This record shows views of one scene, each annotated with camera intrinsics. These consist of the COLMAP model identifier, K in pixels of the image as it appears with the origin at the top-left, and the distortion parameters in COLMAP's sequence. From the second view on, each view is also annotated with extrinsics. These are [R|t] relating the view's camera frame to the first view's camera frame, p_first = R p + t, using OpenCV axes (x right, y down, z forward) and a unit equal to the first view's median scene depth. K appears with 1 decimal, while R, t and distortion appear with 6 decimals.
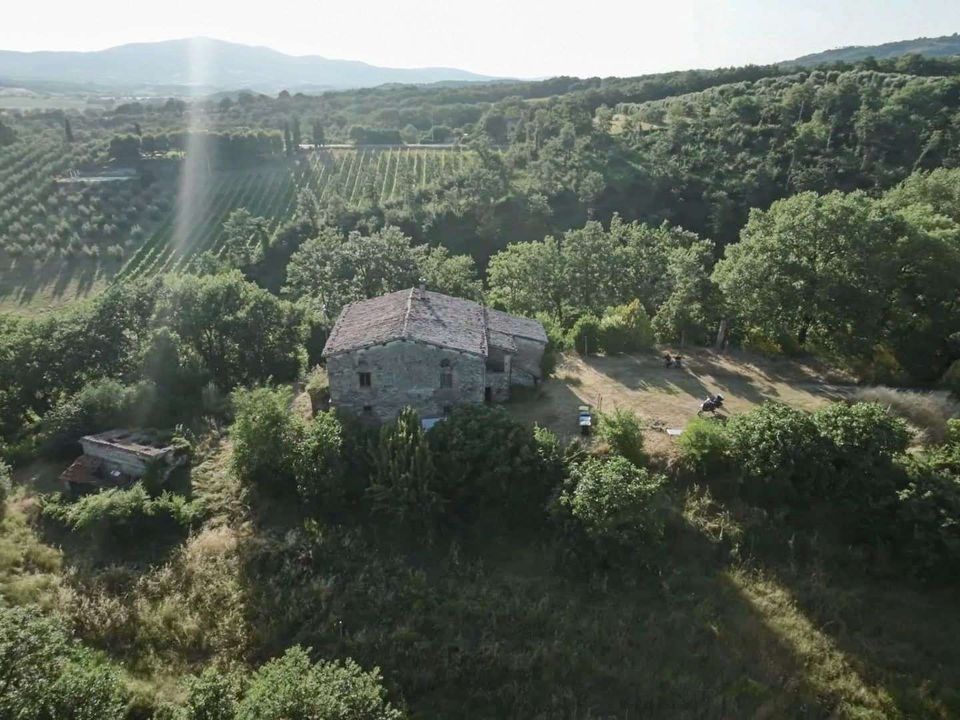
lens RADIAL K [[652.4, 0, 480.0], [0, 652.4, 360.0], [0, 0, 1]] dist [0.031726, -0.037862]
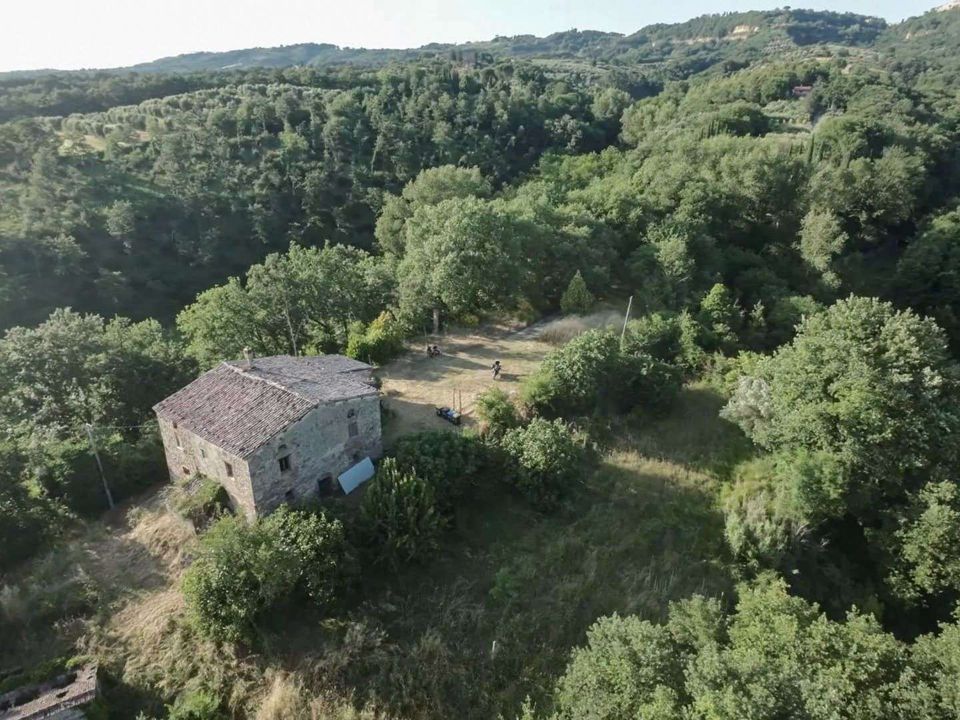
lens RADIAL K [[652.4, 0, 480.0], [0, 652.4, 360.0], [0, 0, 1]] dist [0.031726, -0.037862]
pose [[0.574256, -0.312735, 0.756589, -0.617256], [0.301565, 0.939984, 0.159651, -0.159015], [-0.761110, 0.136480, 0.634101, 0.165410]]
